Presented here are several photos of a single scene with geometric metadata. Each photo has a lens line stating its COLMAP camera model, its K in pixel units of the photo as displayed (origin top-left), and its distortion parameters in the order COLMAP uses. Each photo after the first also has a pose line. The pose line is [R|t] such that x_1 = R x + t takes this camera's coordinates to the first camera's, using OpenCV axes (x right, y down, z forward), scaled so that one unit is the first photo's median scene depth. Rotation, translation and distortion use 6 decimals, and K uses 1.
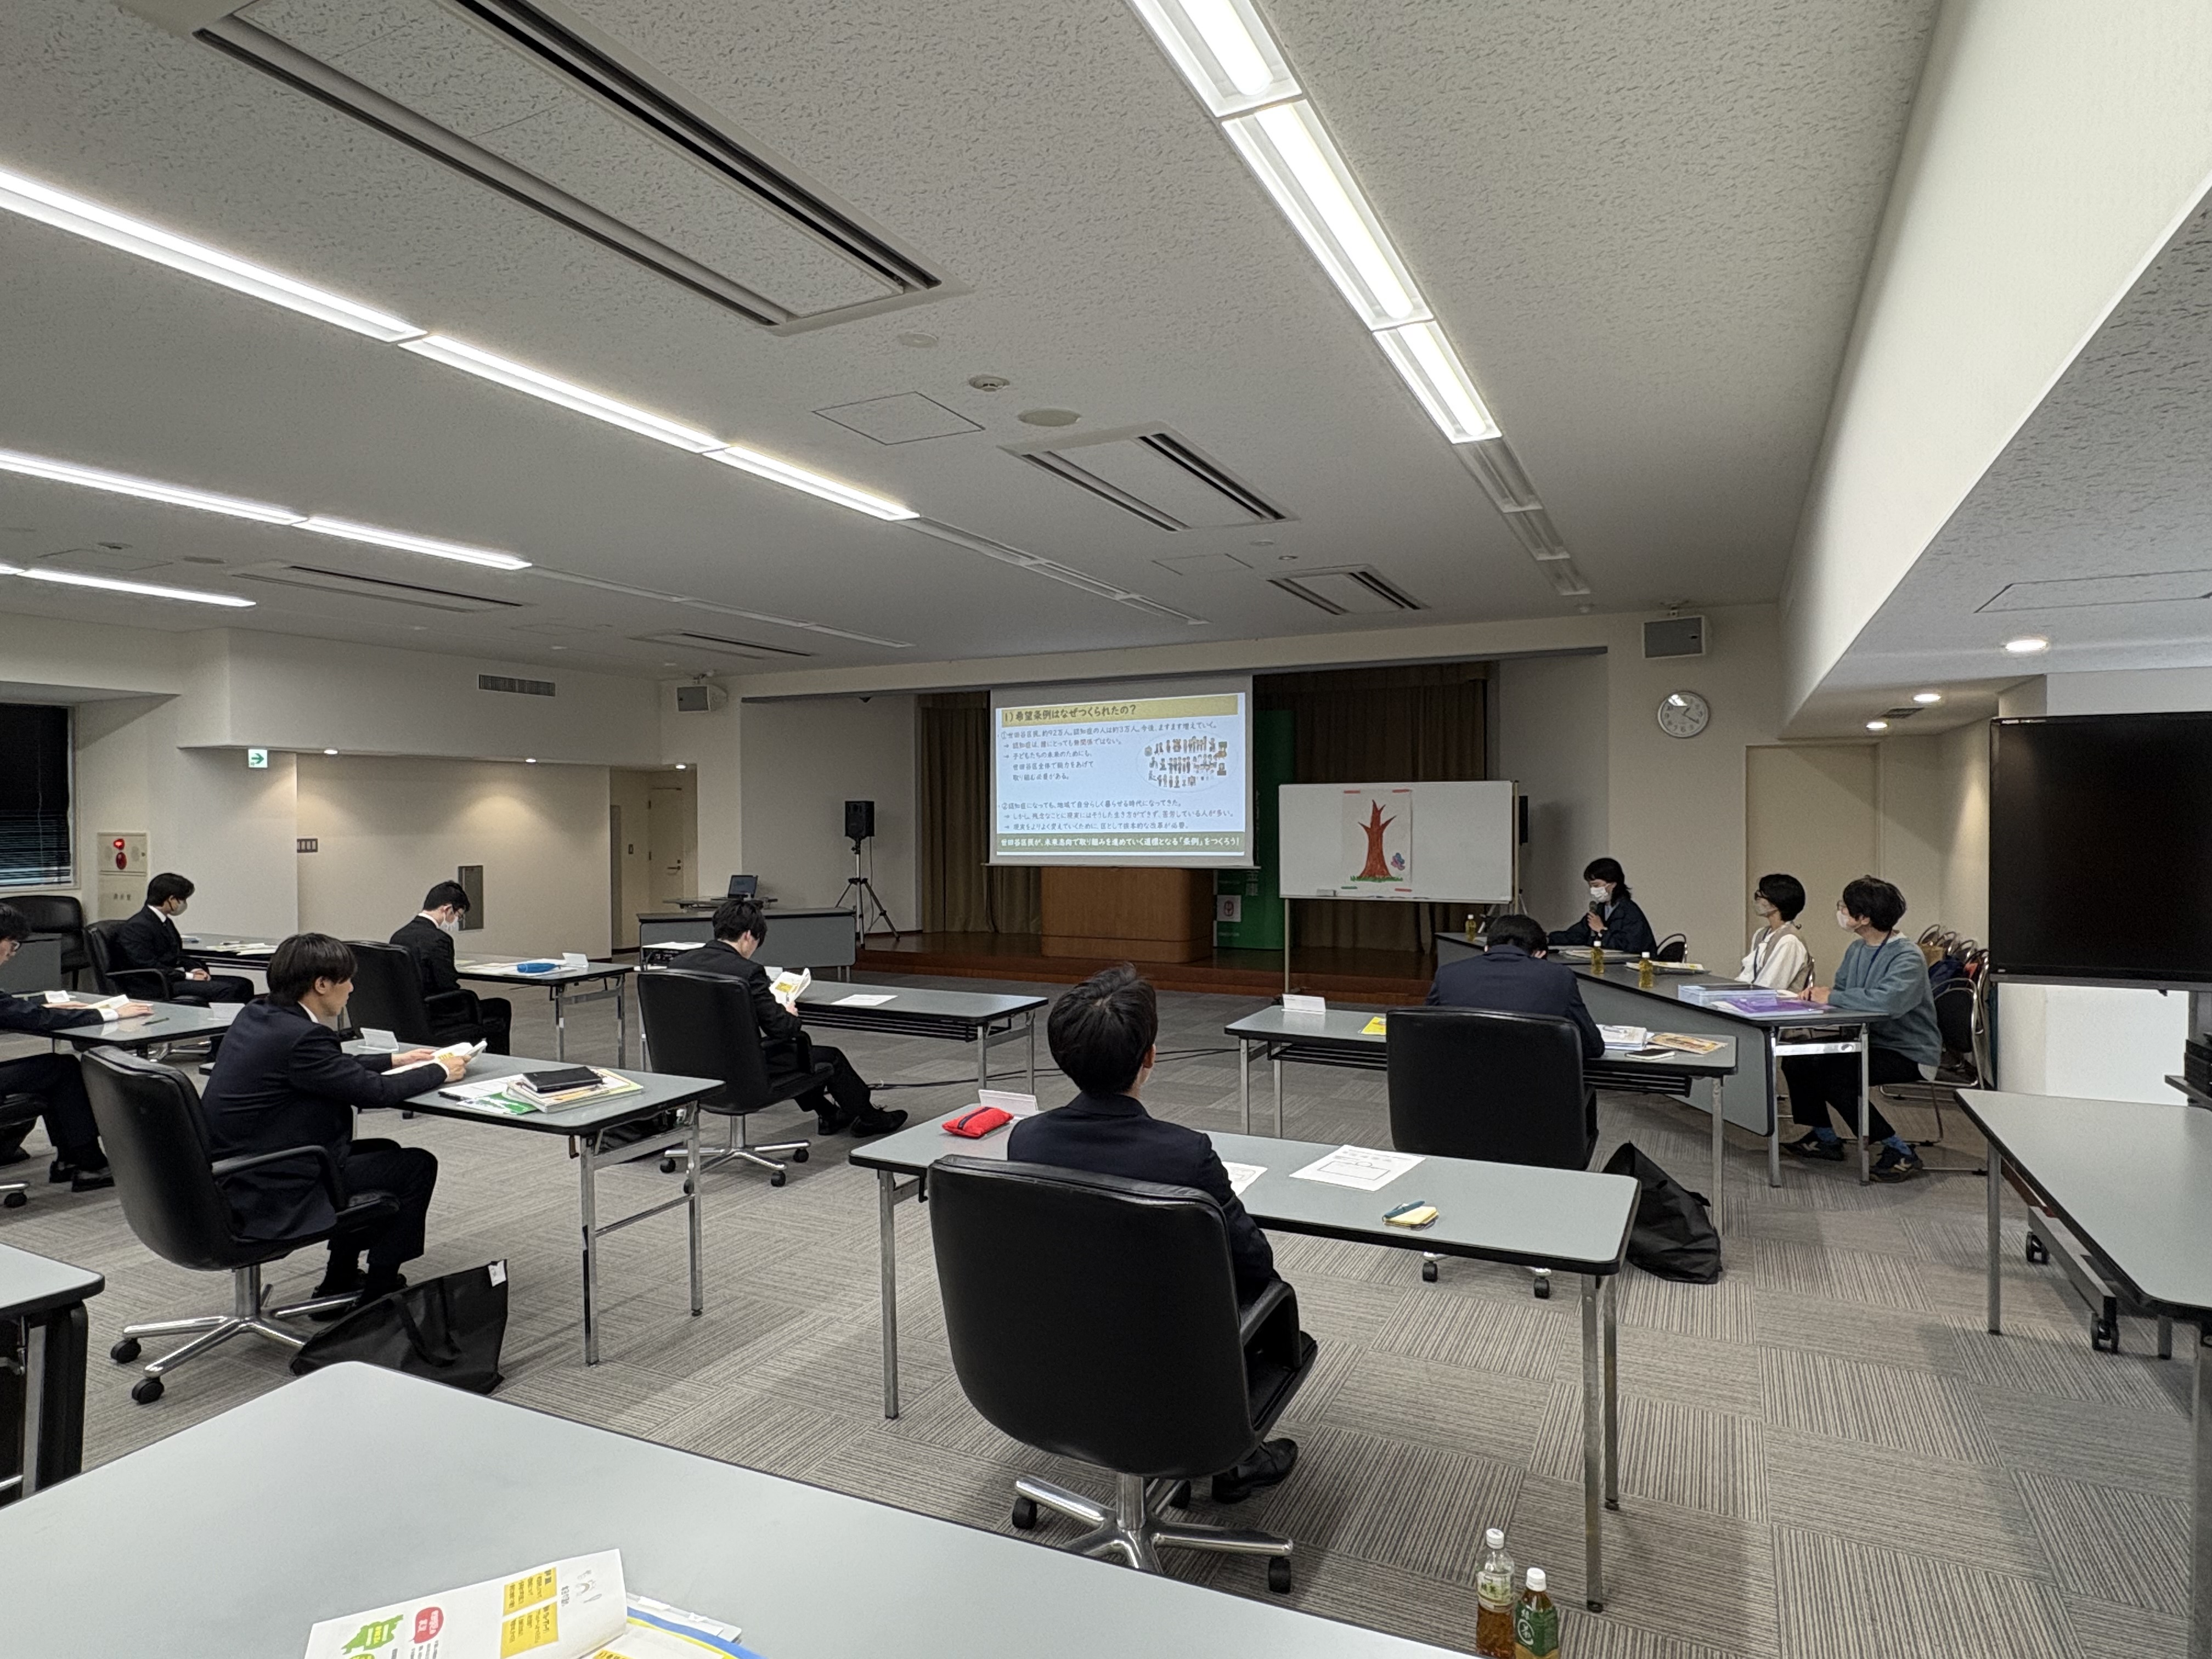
lens RADIAL K [[1231.7, 0, 1107.1], [0, 1231.7, 826.3], [0, 0, 1]] dist [0.001419, 0.000112]
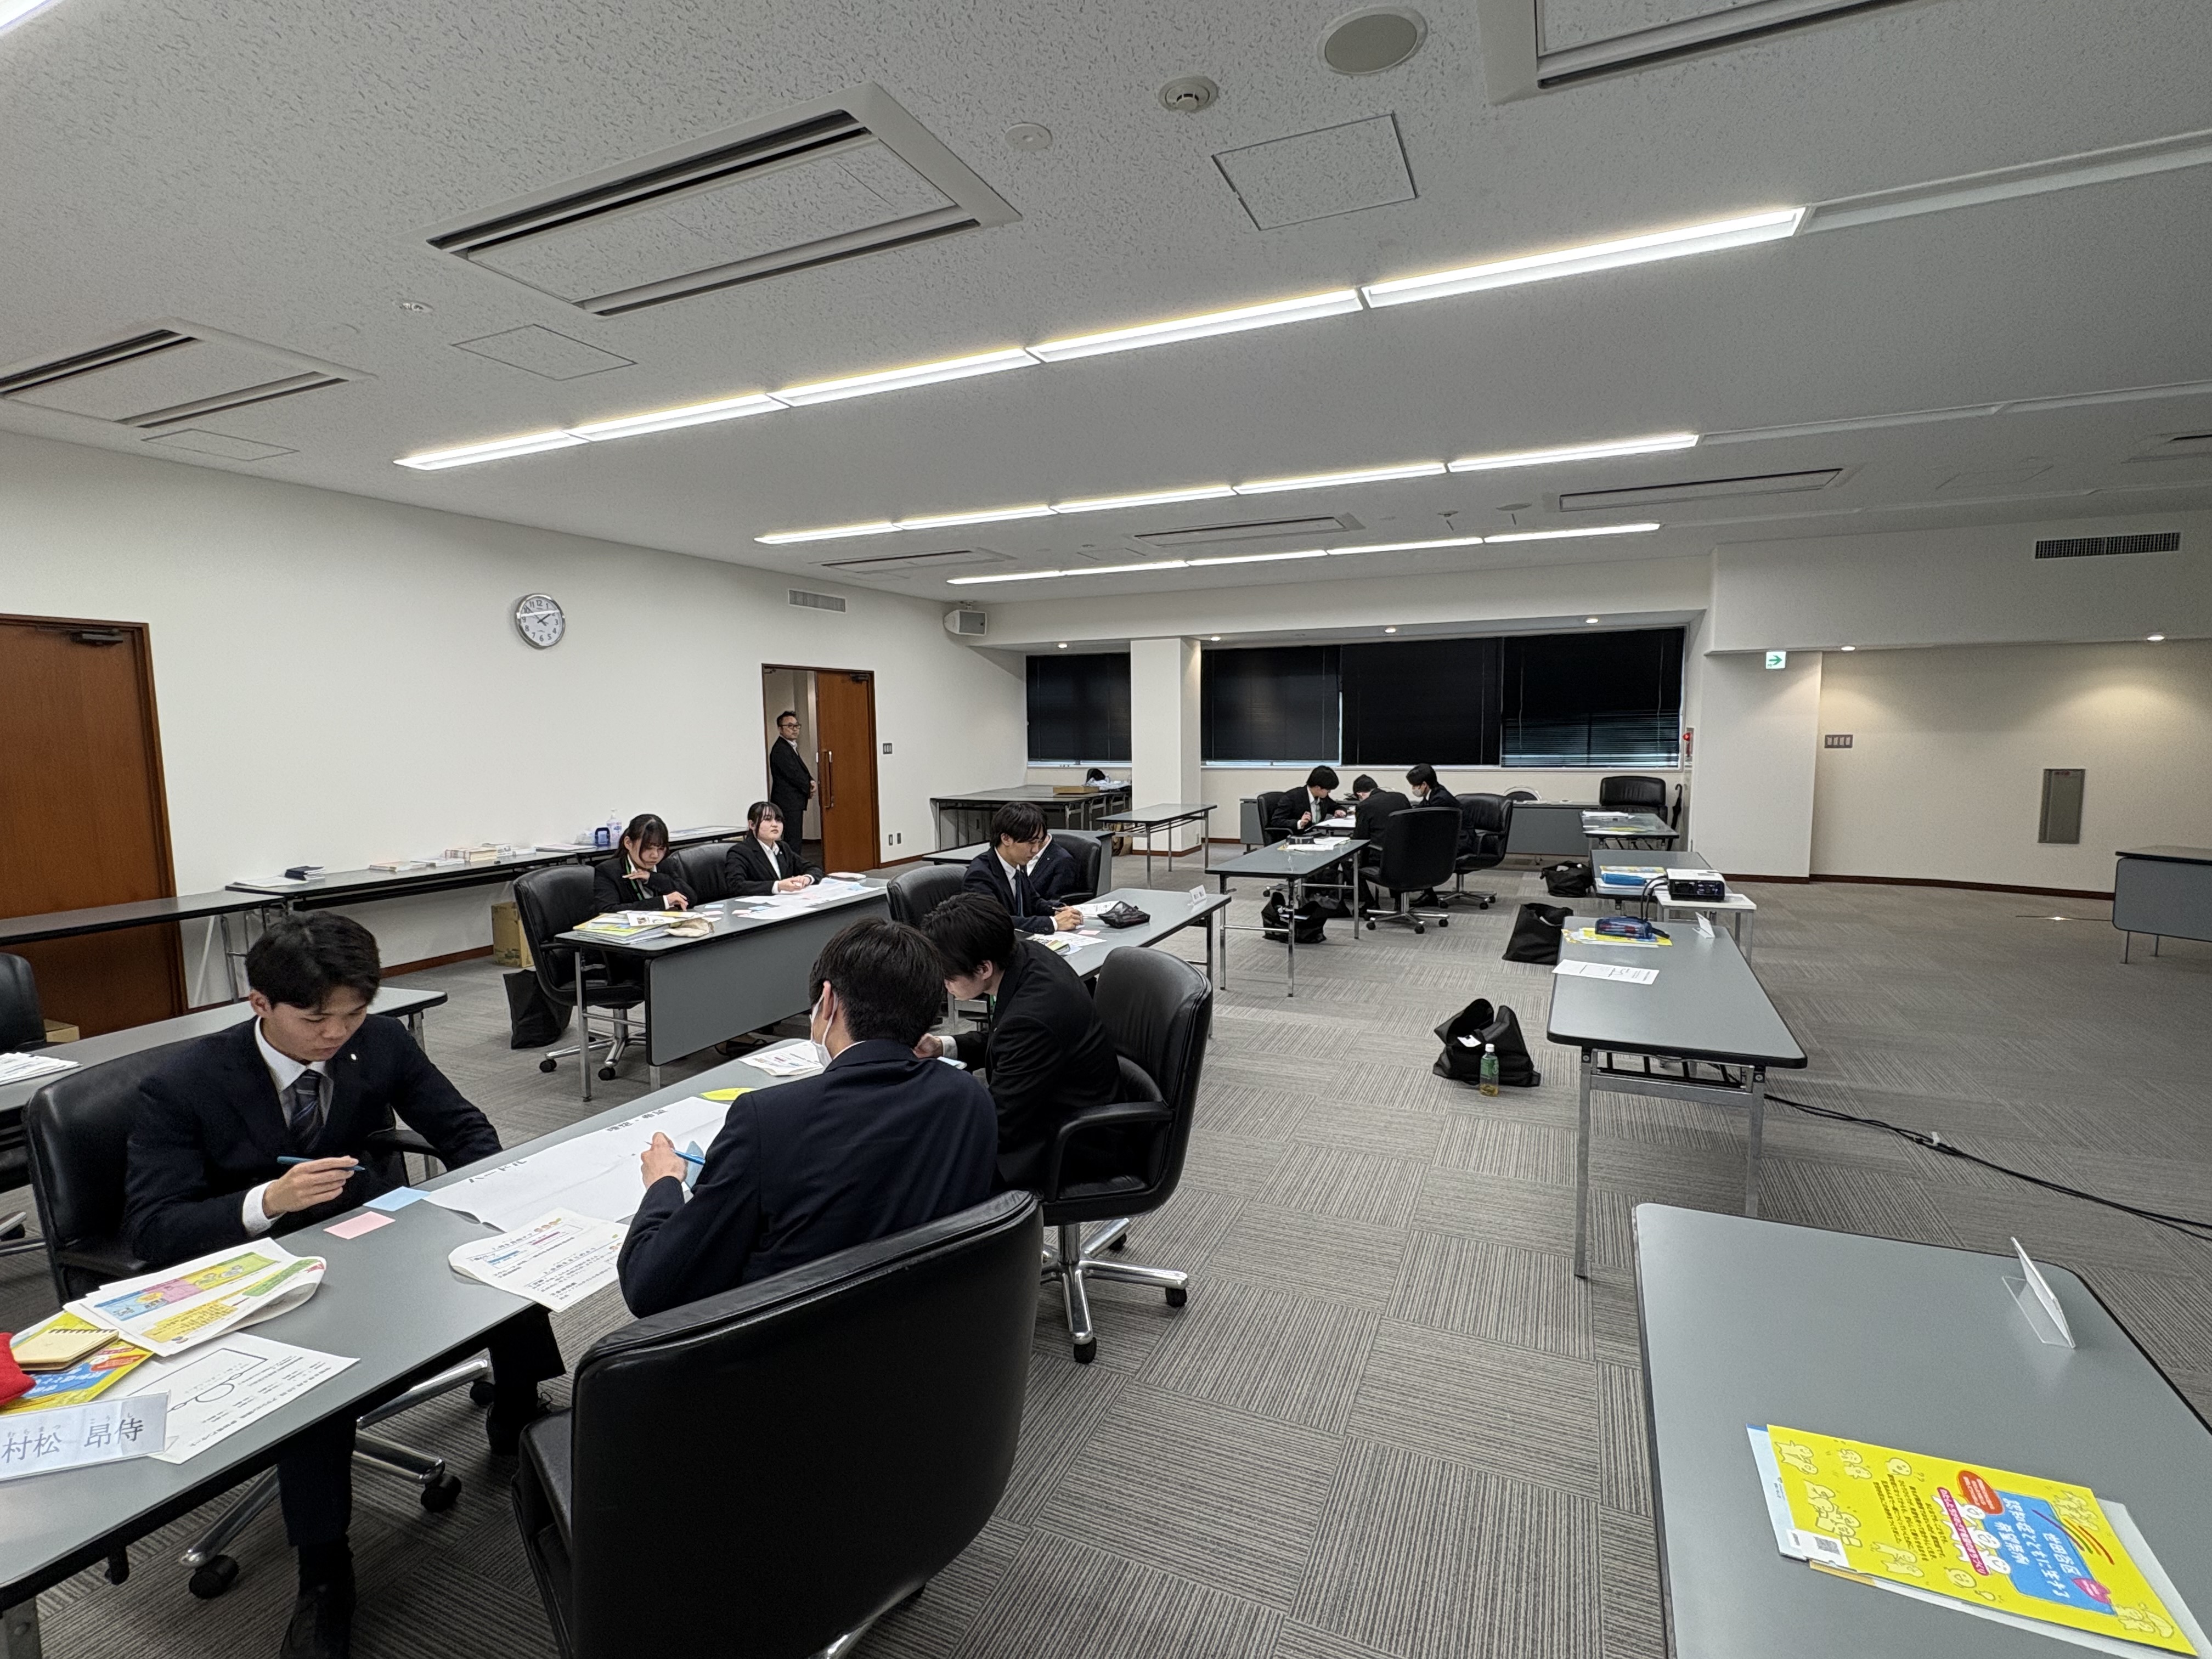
lens RADIAL K [[1038.6, 0, 1107.5], [0, 1038.6, 825.8], [0, 0, 1]] dist [0.003691, 0.000470]
pose [[0.044007, 0.097631, -0.994249, 0.212967], [0.000508, 0.995211, 0.097748, 0.000615], [0.999031, -0.004807, 0.043747, 0.364759]]
